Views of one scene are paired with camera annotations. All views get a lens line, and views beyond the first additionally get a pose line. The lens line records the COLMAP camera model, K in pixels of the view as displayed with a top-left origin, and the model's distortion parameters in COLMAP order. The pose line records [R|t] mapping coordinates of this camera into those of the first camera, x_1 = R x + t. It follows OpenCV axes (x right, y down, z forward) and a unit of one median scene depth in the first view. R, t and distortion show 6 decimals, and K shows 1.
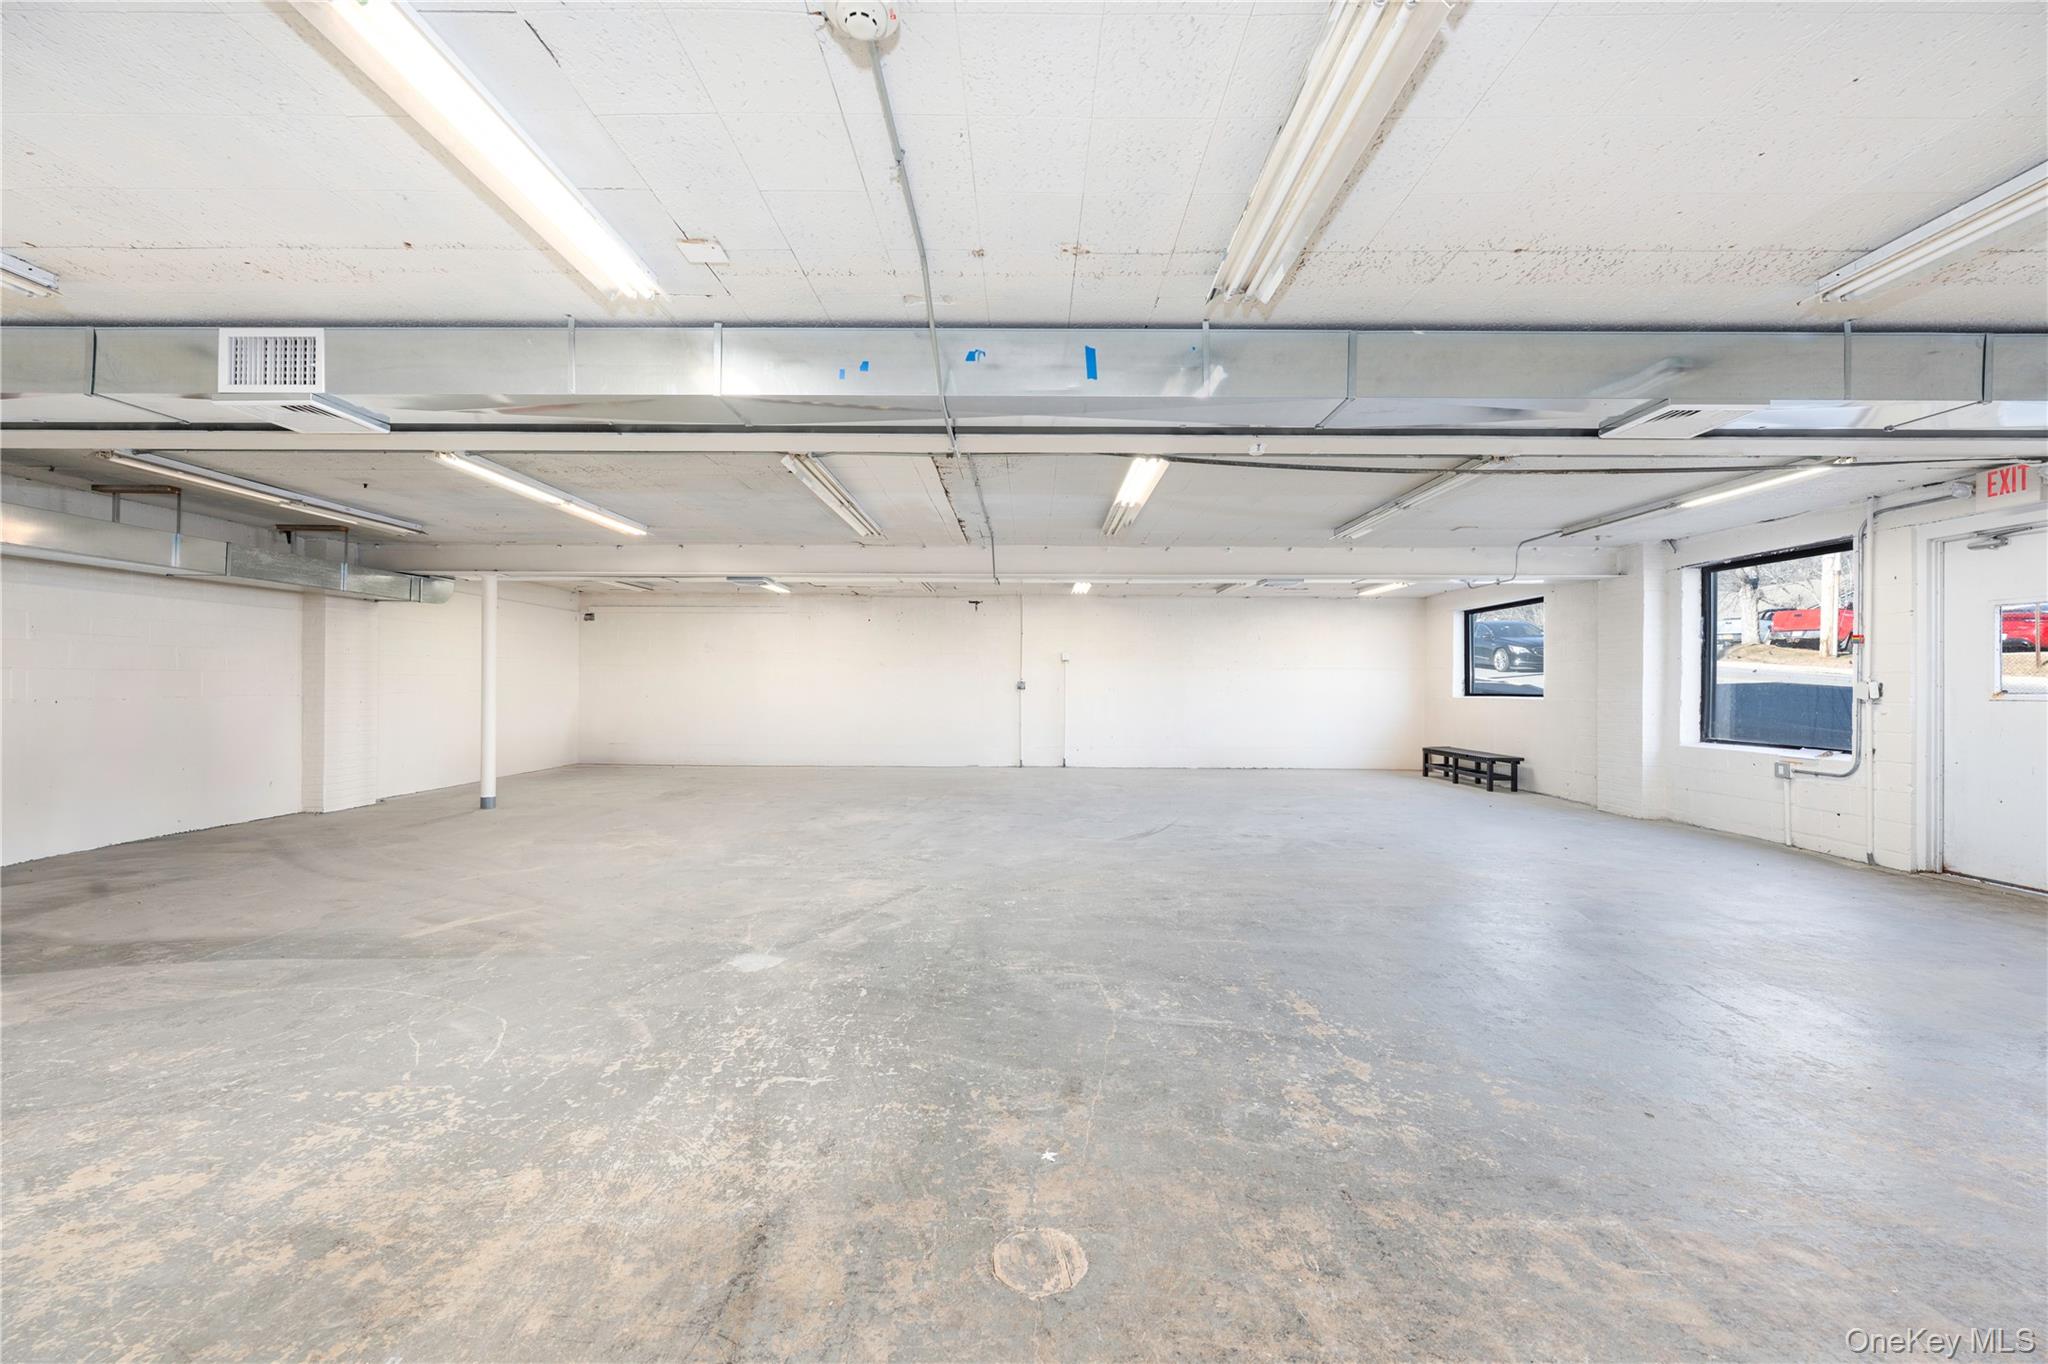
lens RADIAL K [[812.4, 0, 1025.2], [0, 812.4, 686.4], [0, 0, 1]] dist [0.000373, -0.000969]
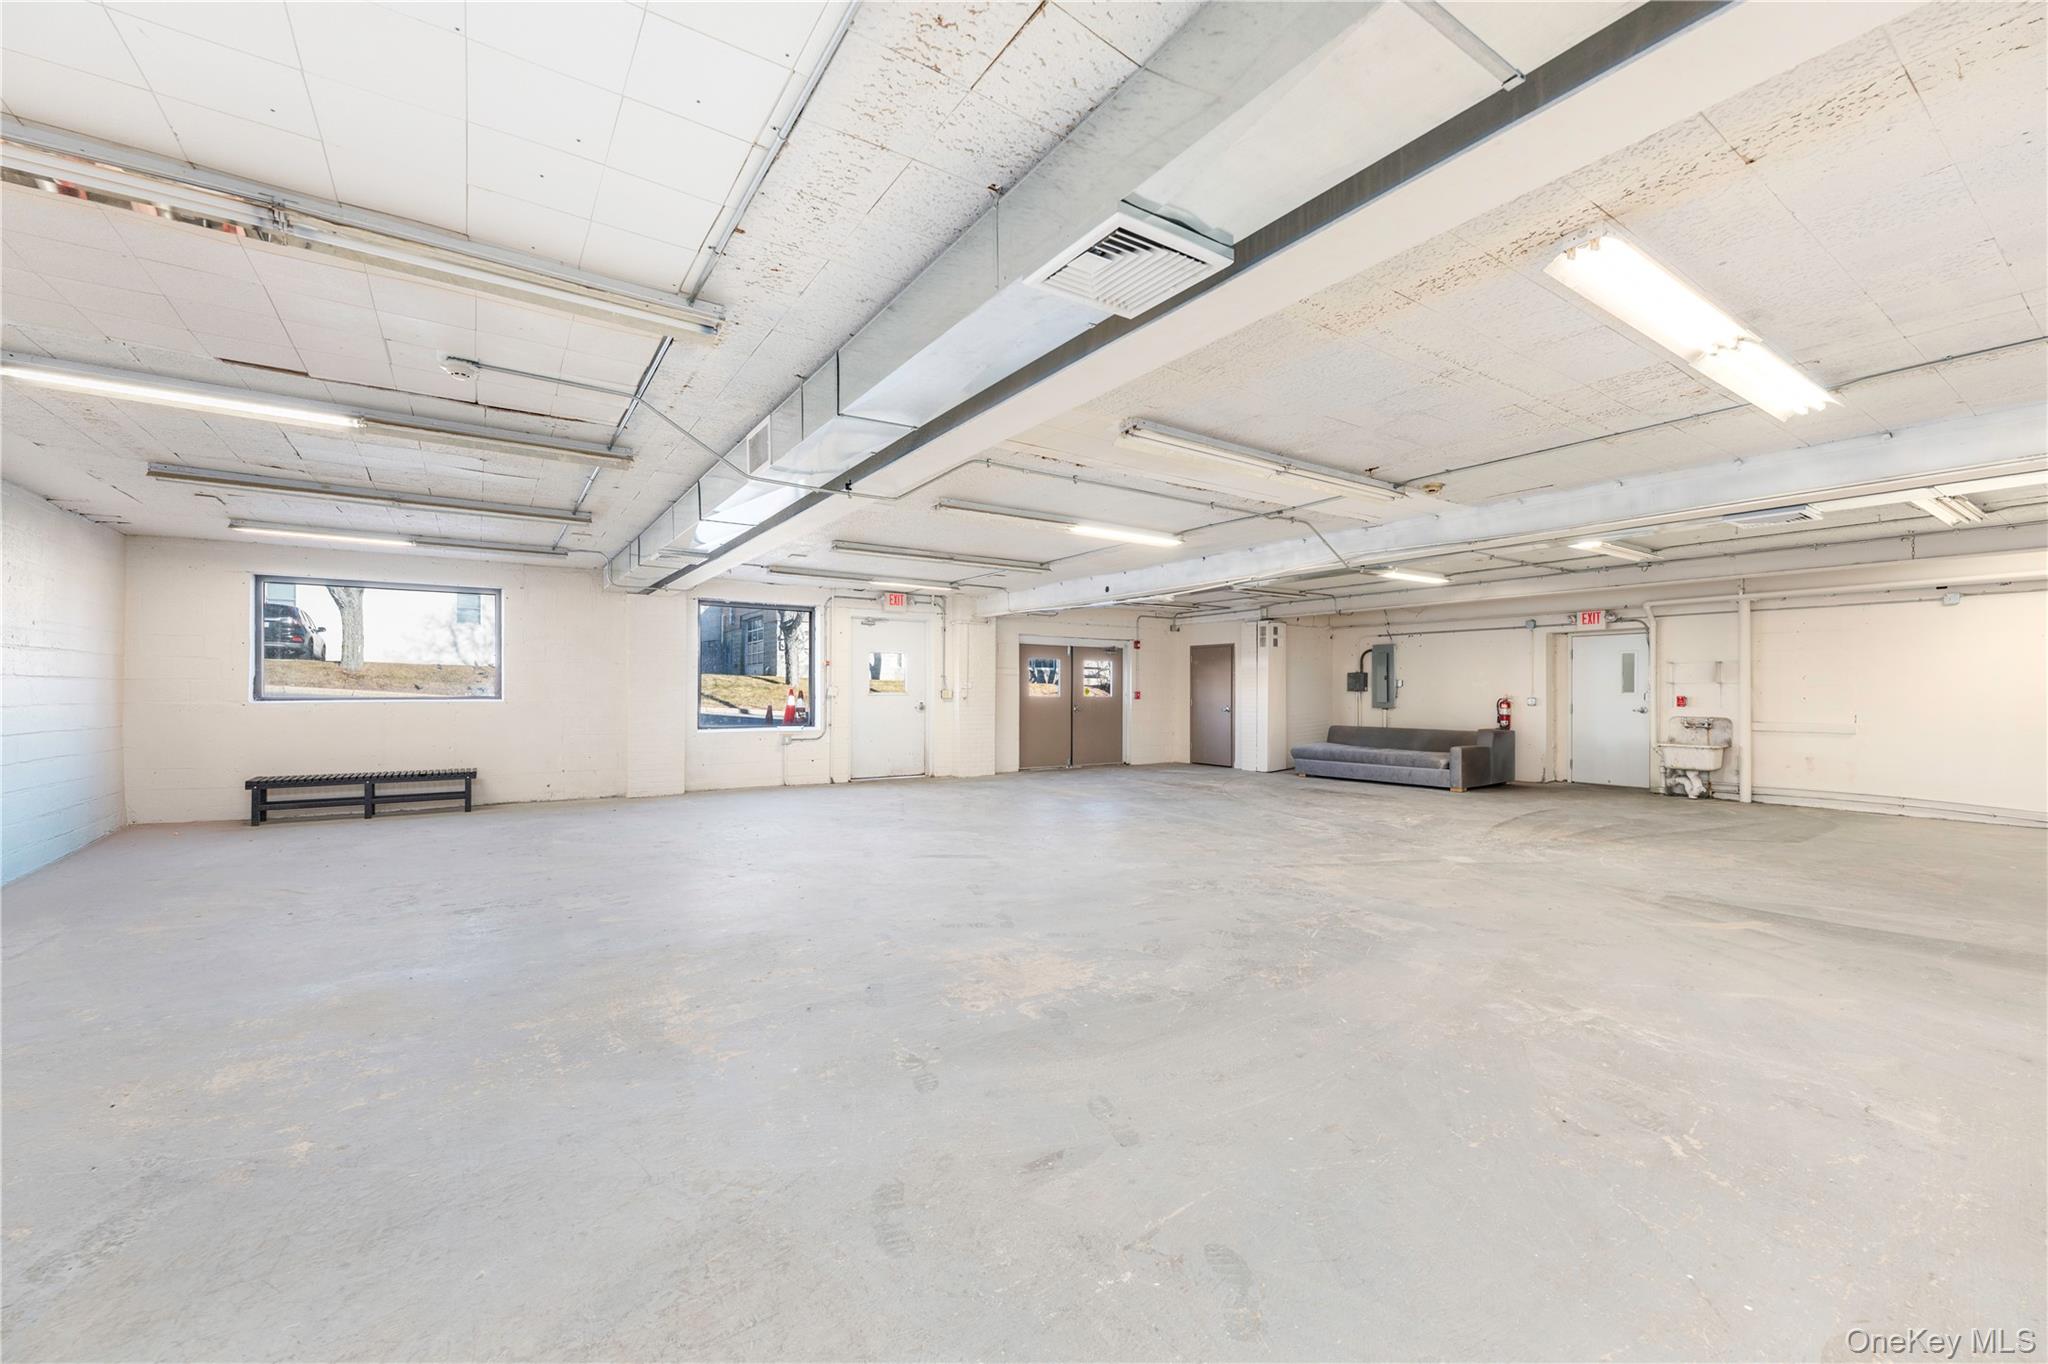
lens RADIAL K [[812.4, 0, 1024.1], [0, 812.4, 688.7], [0, 0, 1]] dist [0.000373, -0.000969]
pose [[-0.565717, -0.003414, 0.824592, -1.435648], [-0.005451, 0.999985, 0.000400, -0.008487], [-0.824581, -0.004268, -0.565727, 3.208071]]
